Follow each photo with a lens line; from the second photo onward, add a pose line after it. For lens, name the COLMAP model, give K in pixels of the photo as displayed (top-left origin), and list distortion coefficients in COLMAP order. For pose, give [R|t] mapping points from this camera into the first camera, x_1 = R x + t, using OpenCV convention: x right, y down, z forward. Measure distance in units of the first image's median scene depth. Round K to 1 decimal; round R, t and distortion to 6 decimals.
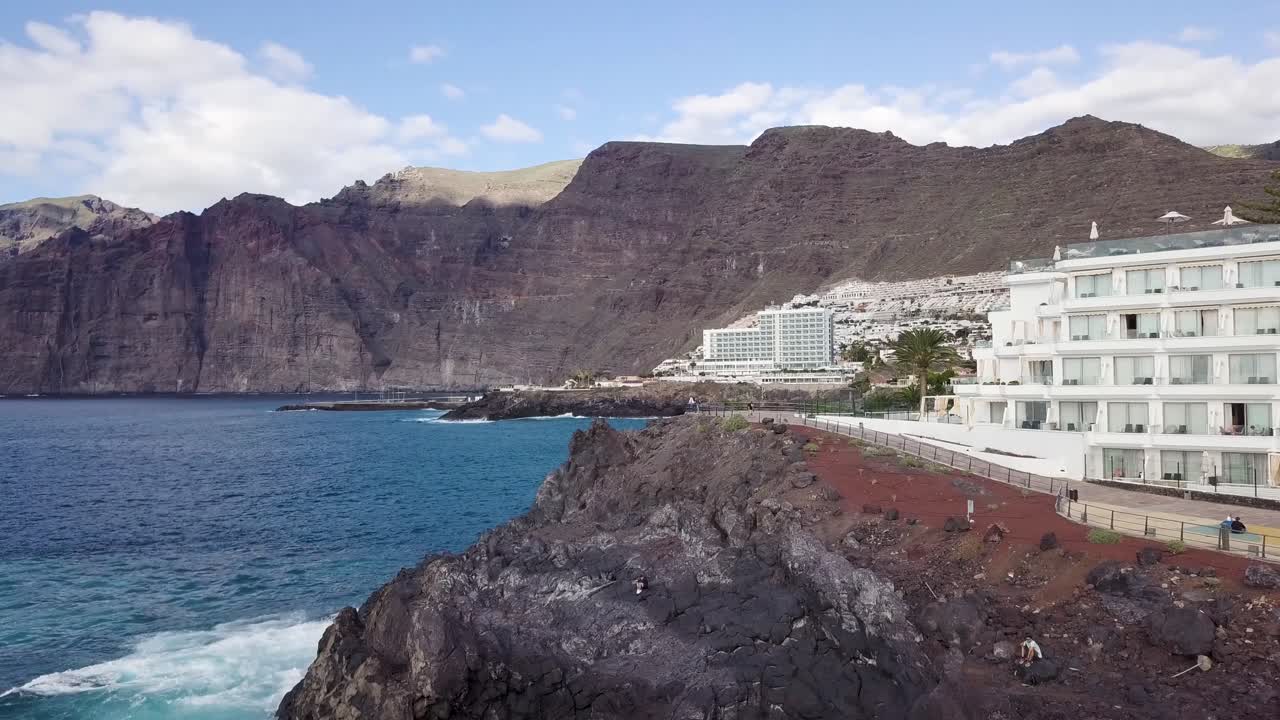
lens RADIAL K [[1020.0, 0, 648.4], [0, 1020.0, 353.4], [0, 0, 1]] dist [-0.007401, -0.009872]
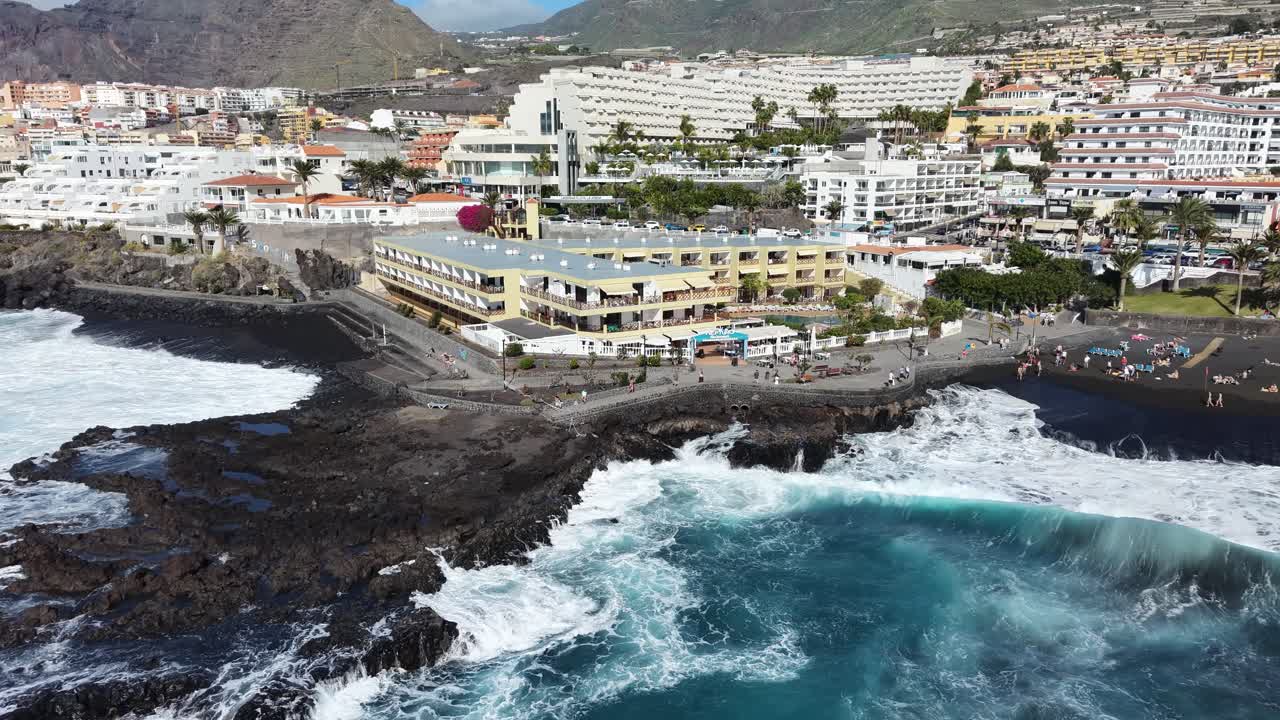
lens RADIAL K [[921.0, 0, 641.8], [0, 921.0, 362.8], [0, 0, 1]] dist [0.006847, -0.005759]
pose [[0.997743, -0.003330, 0.067063, 0.345221], [-0.013120, 0.969847, 0.243360, -0.012362], [-0.065851, -0.243691, 0.967615, -0.277101]]
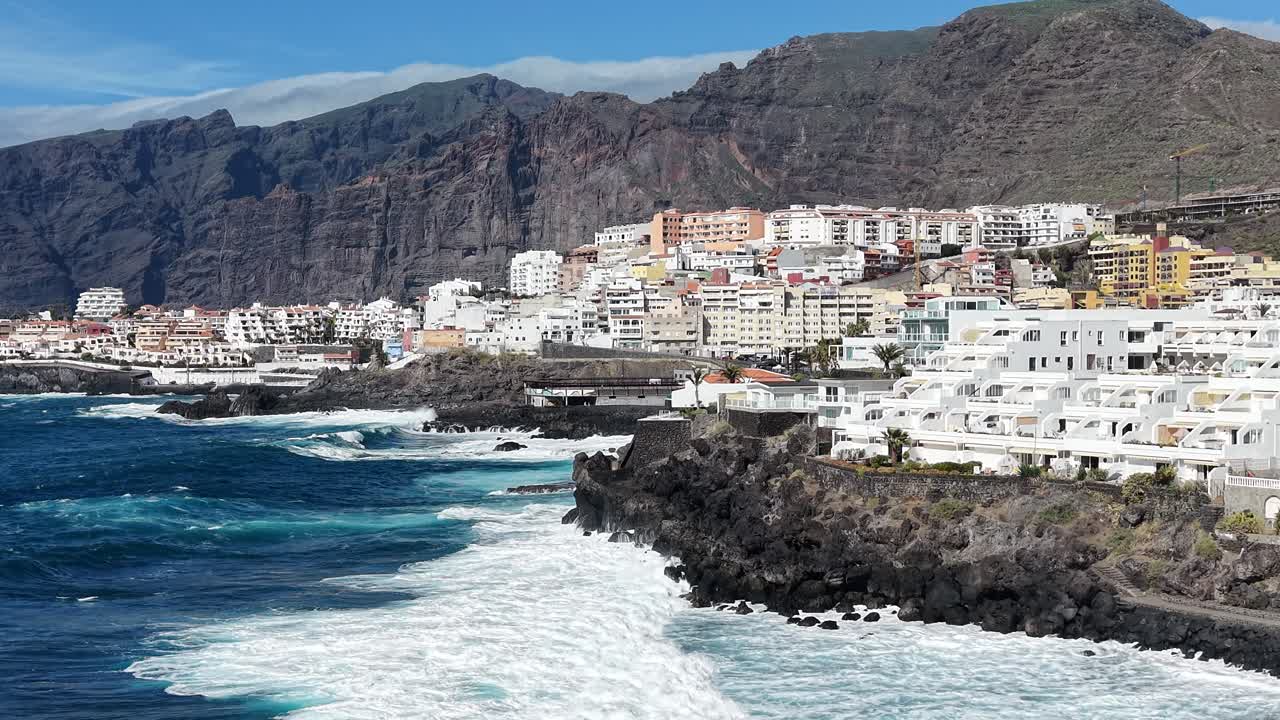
lens RADIAL K [[1806.6, 0, 637.2], [0, 1806.6, 369.5], [0, 0, 1]] dist [0.146719, 0.000000]
pose [[0.888735, 0.017686, -0.458080, 0.323500], [0.005728, 0.998749, 0.049674, -0.011970], [0.458385, -0.046771, 0.887522, -0.271053]]
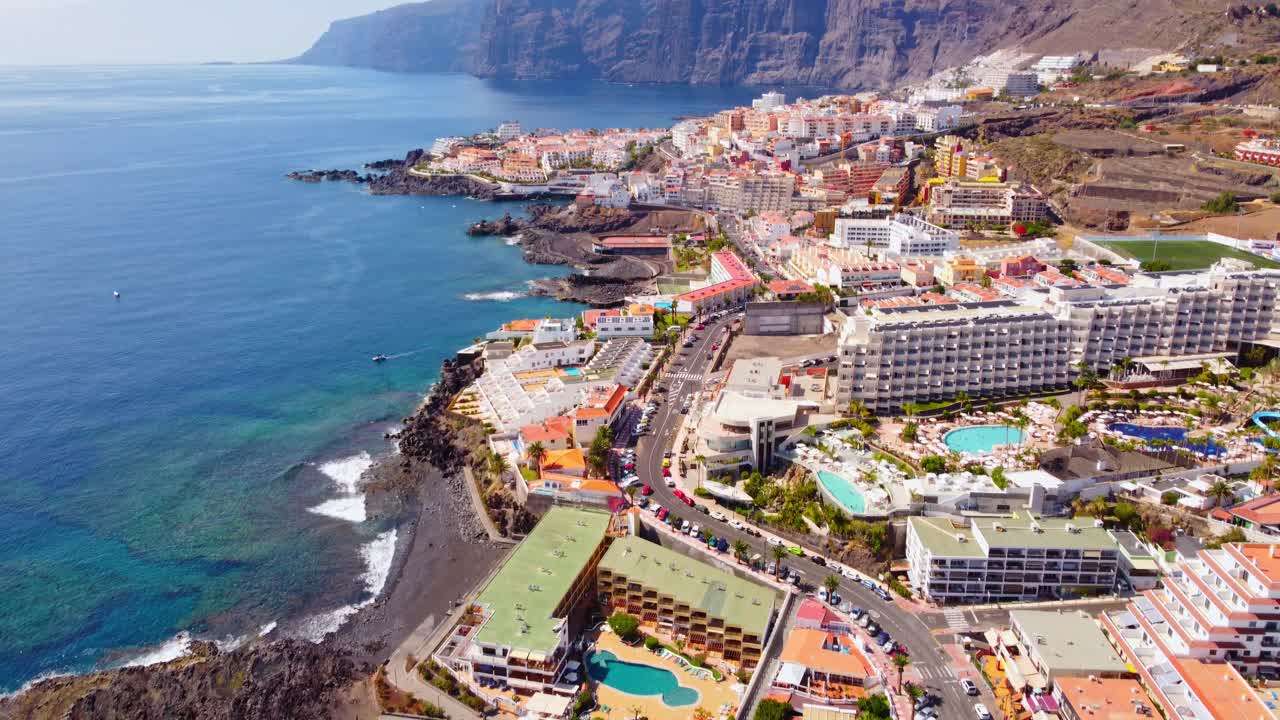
lens RADIAL K [[1008.4, 0, 639.0], [0, 1008.4, 366.0], [0, 0, 1]] dist [0.003193, -0.019622]
pose [[0.734266, 0.208541, -0.646037, 0.401039], [0.015399, 0.946286, 0.322963, -0.052393], [0.678687, -0.247089, 0.691615, -0.275965]]
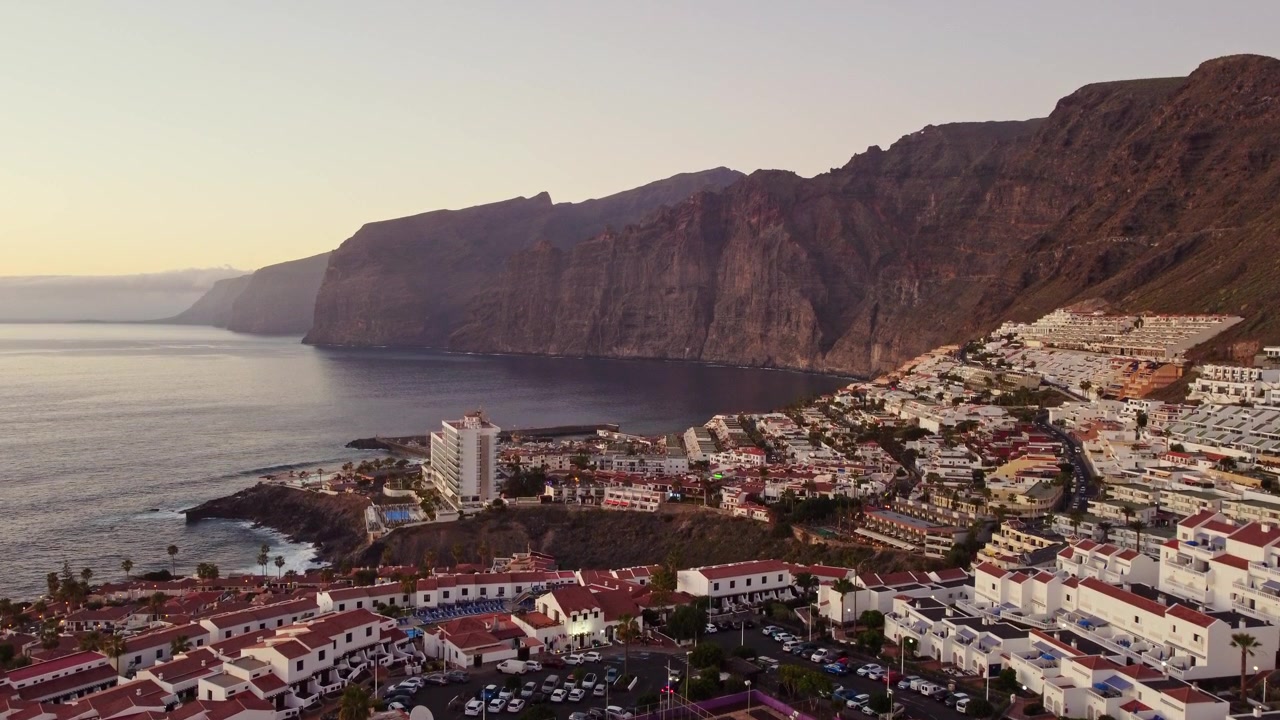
lens RADIAL K [[1008.4, 0, 632.0], [0, 1008.4, 357.1], [0, 0, 1]] dist [0.003193, -0.019622]
pose [[0.776614, 0.043337, -0.628485, 0.179408], [-0.002813, 0.997860, 0.065331, -0.035212], [0.629971, -0.048969, 0.775073, 0.109994]]
